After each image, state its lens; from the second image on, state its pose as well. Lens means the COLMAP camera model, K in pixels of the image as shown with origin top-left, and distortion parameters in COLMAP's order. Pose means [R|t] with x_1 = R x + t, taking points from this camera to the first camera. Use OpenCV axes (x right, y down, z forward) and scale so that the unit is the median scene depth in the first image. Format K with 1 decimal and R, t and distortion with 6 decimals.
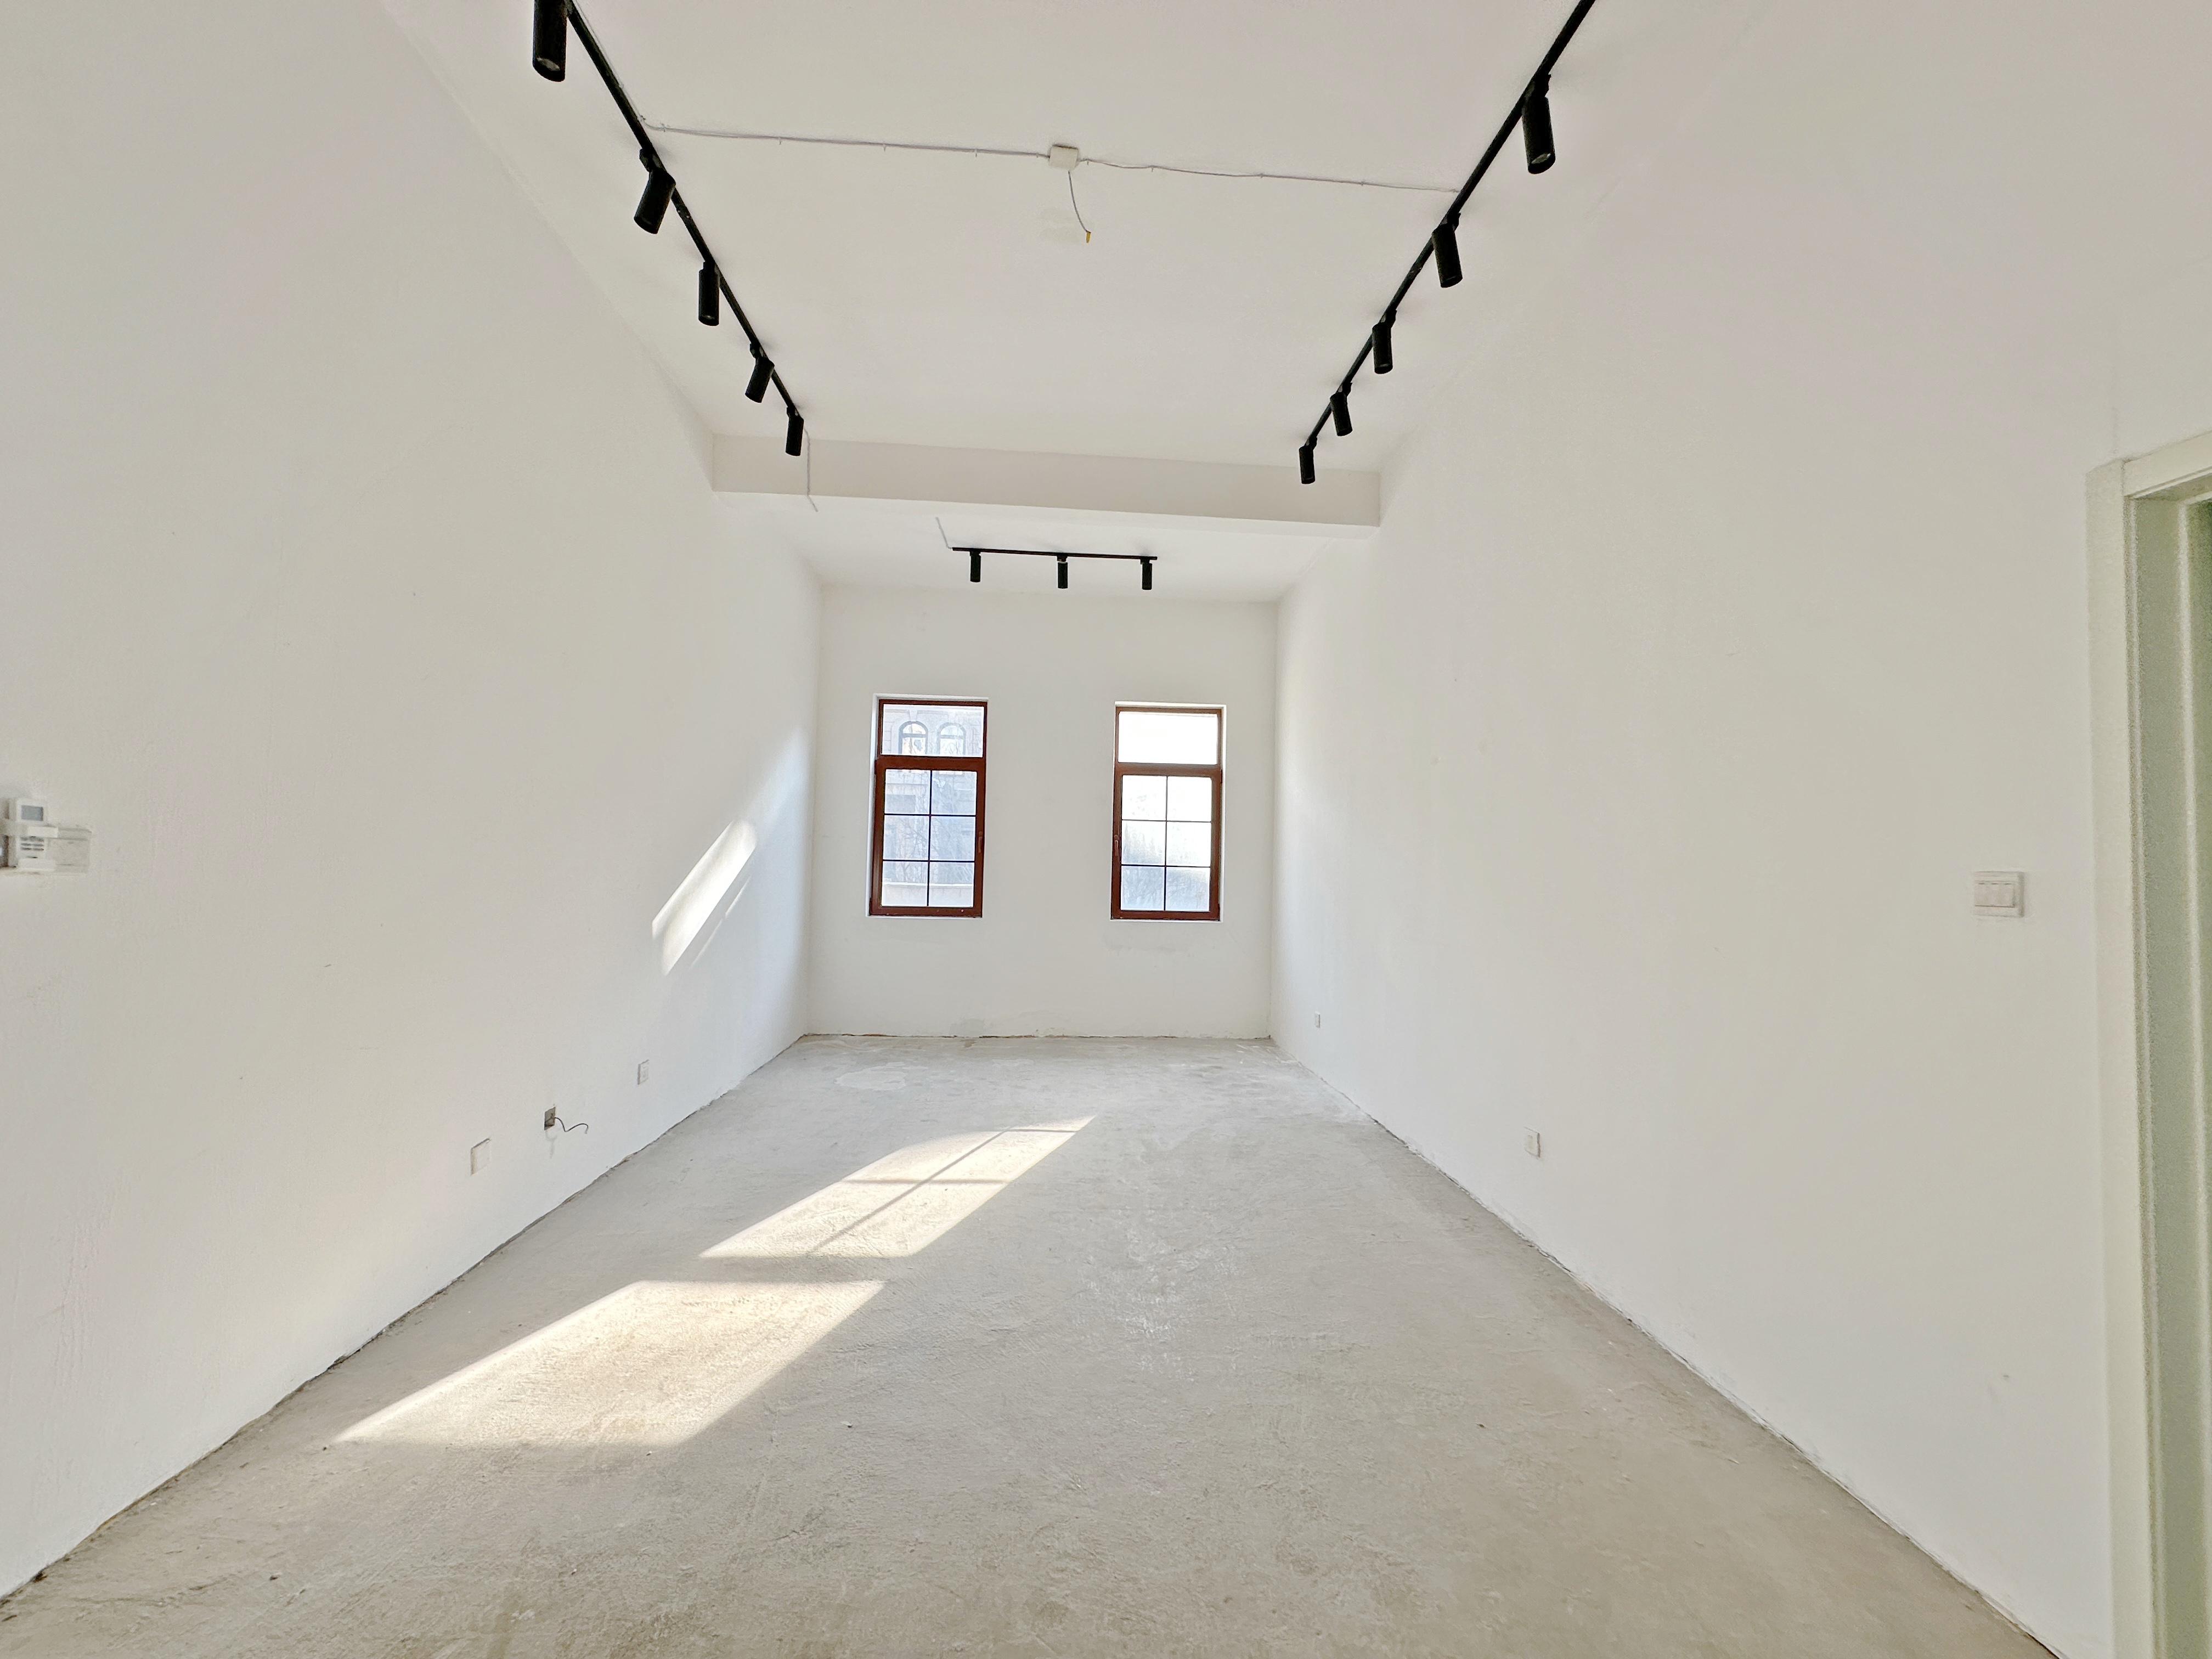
lens RADIAL K [[877.5, 0, 1104.3], [0, 877.5, 831.4], [0, 0, 1]] dist [0.000289, -0.000088]
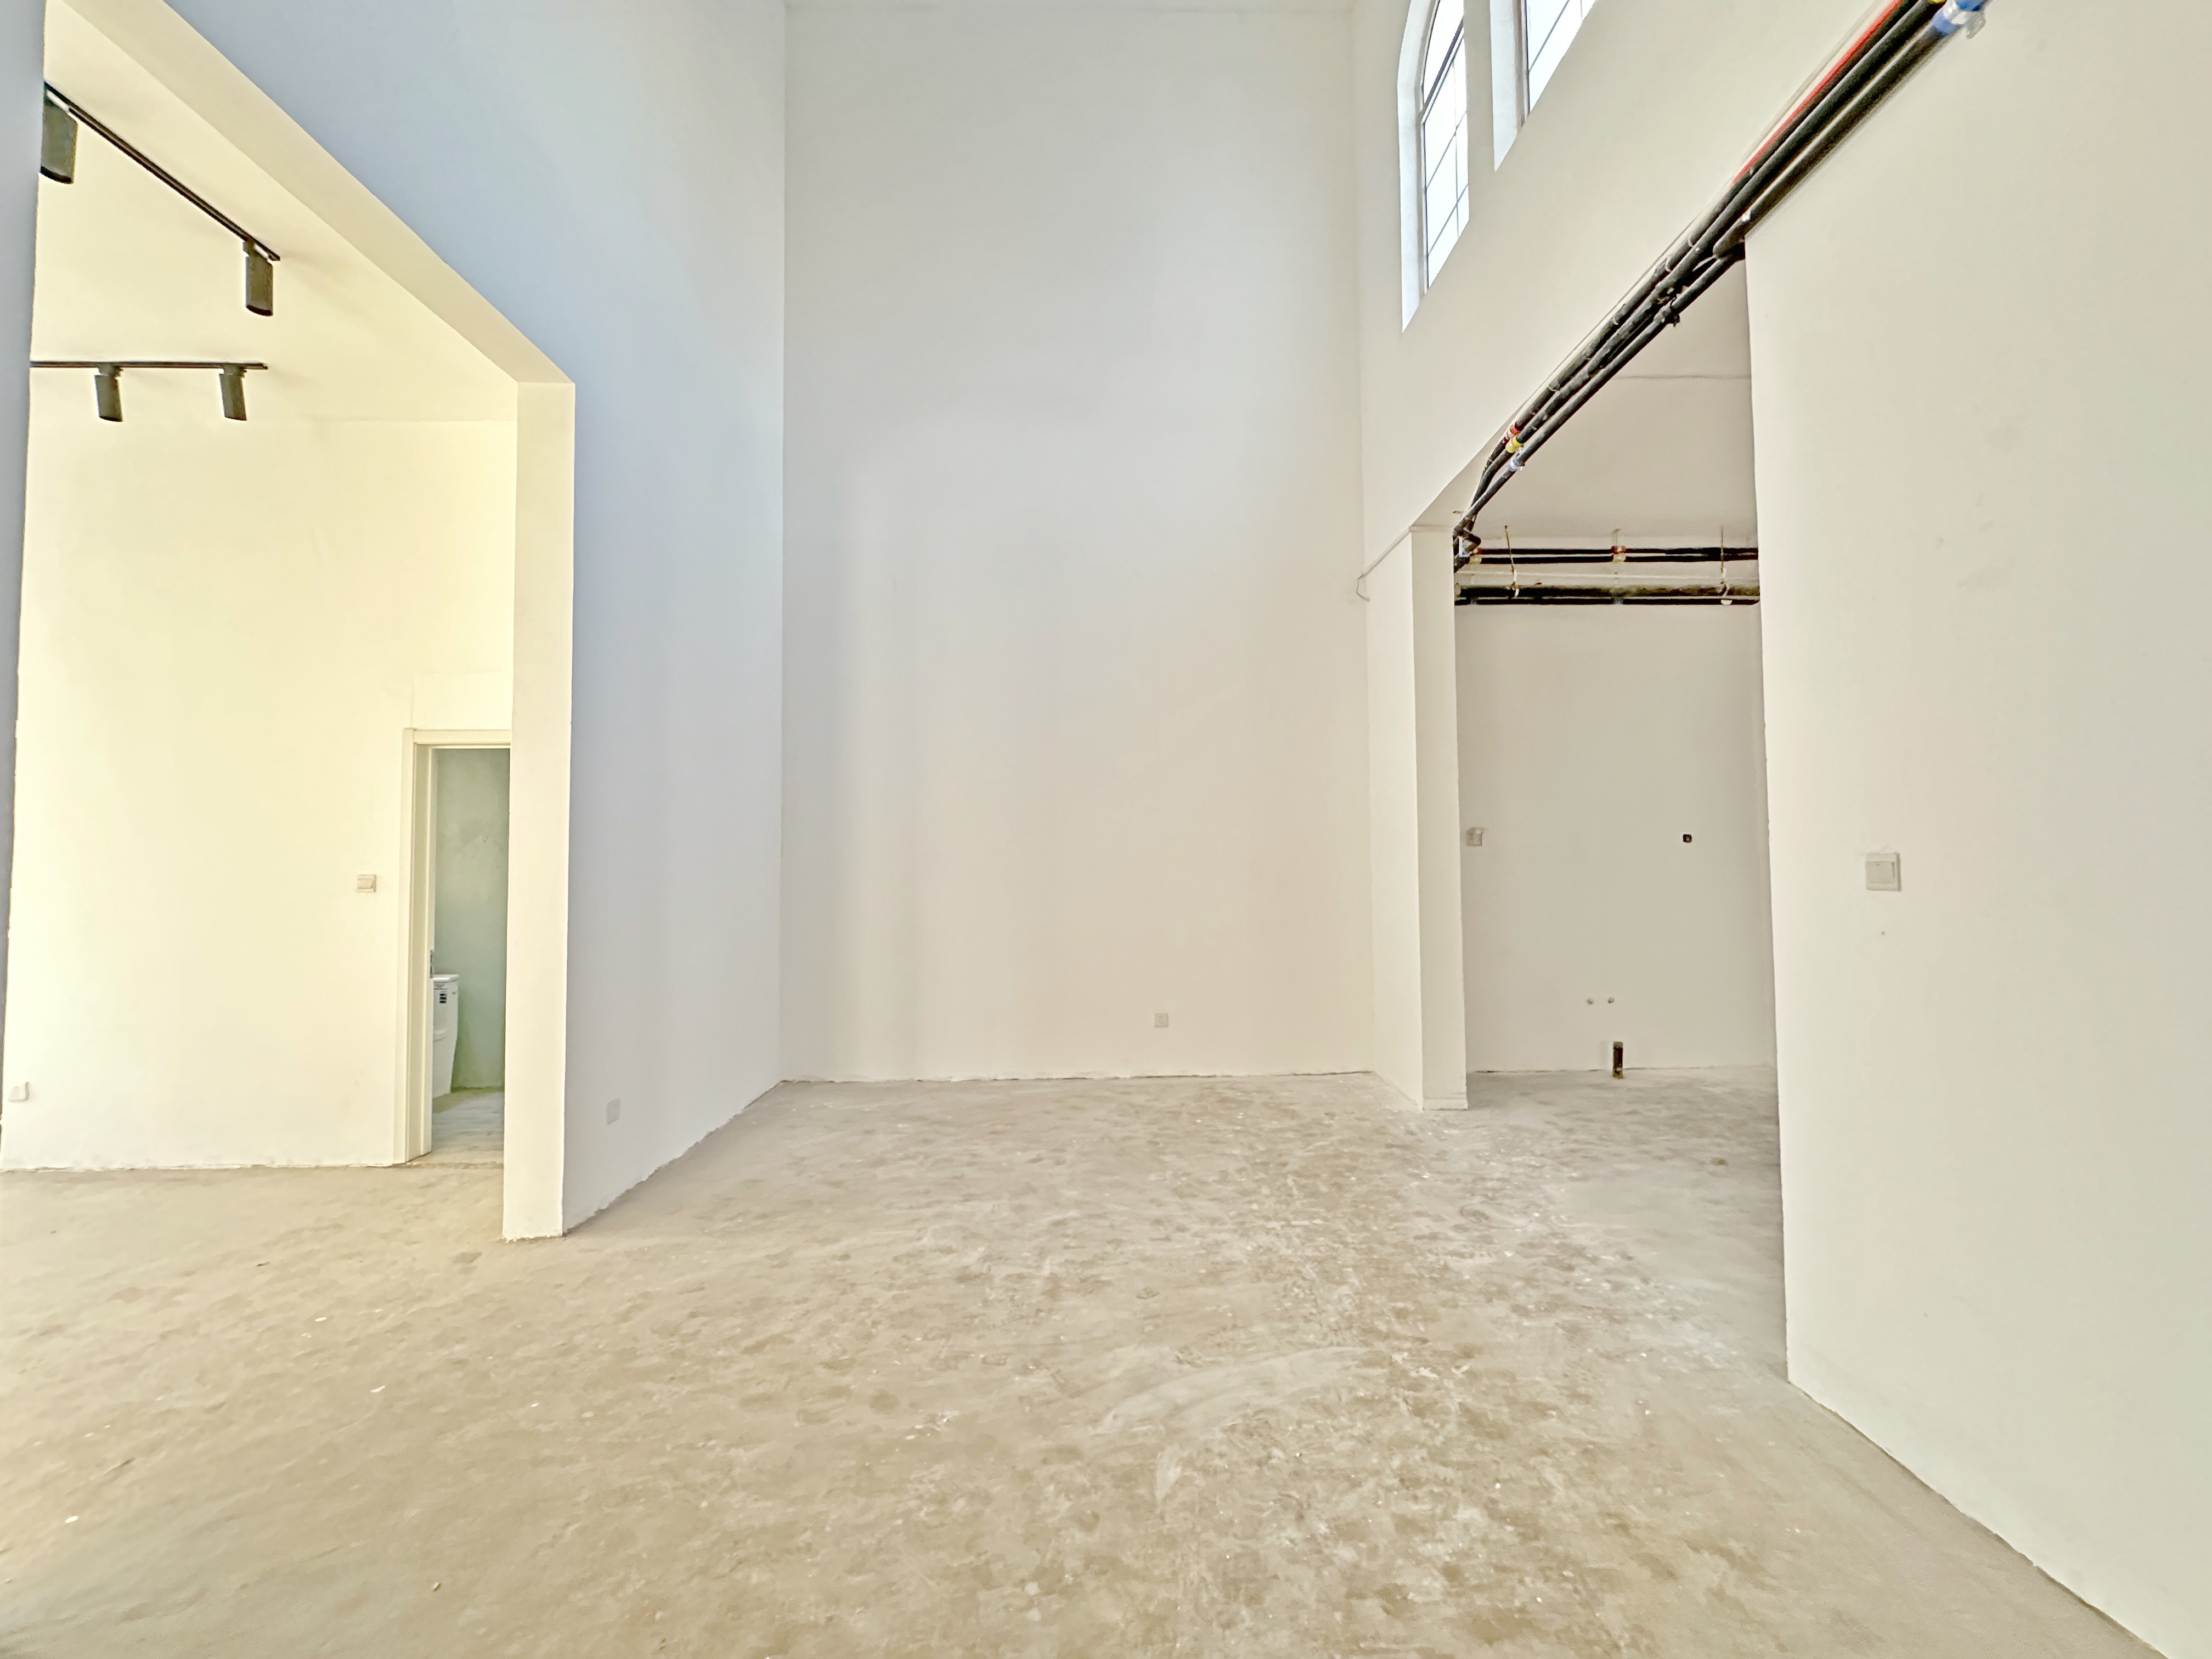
lens RADIAL K [[877.5, 0, 1106.4], [0, 877.5, 835.2], [0, 0, 1]] dist [0.000289, -0.000088]
pose [[0.055192, 0.009918, 0.998427, -1.429927], [-0.036682, 0.999296, -0.007899, -0.129383], [-0.997802, -0.036189, 0.055517, -1.299282]]
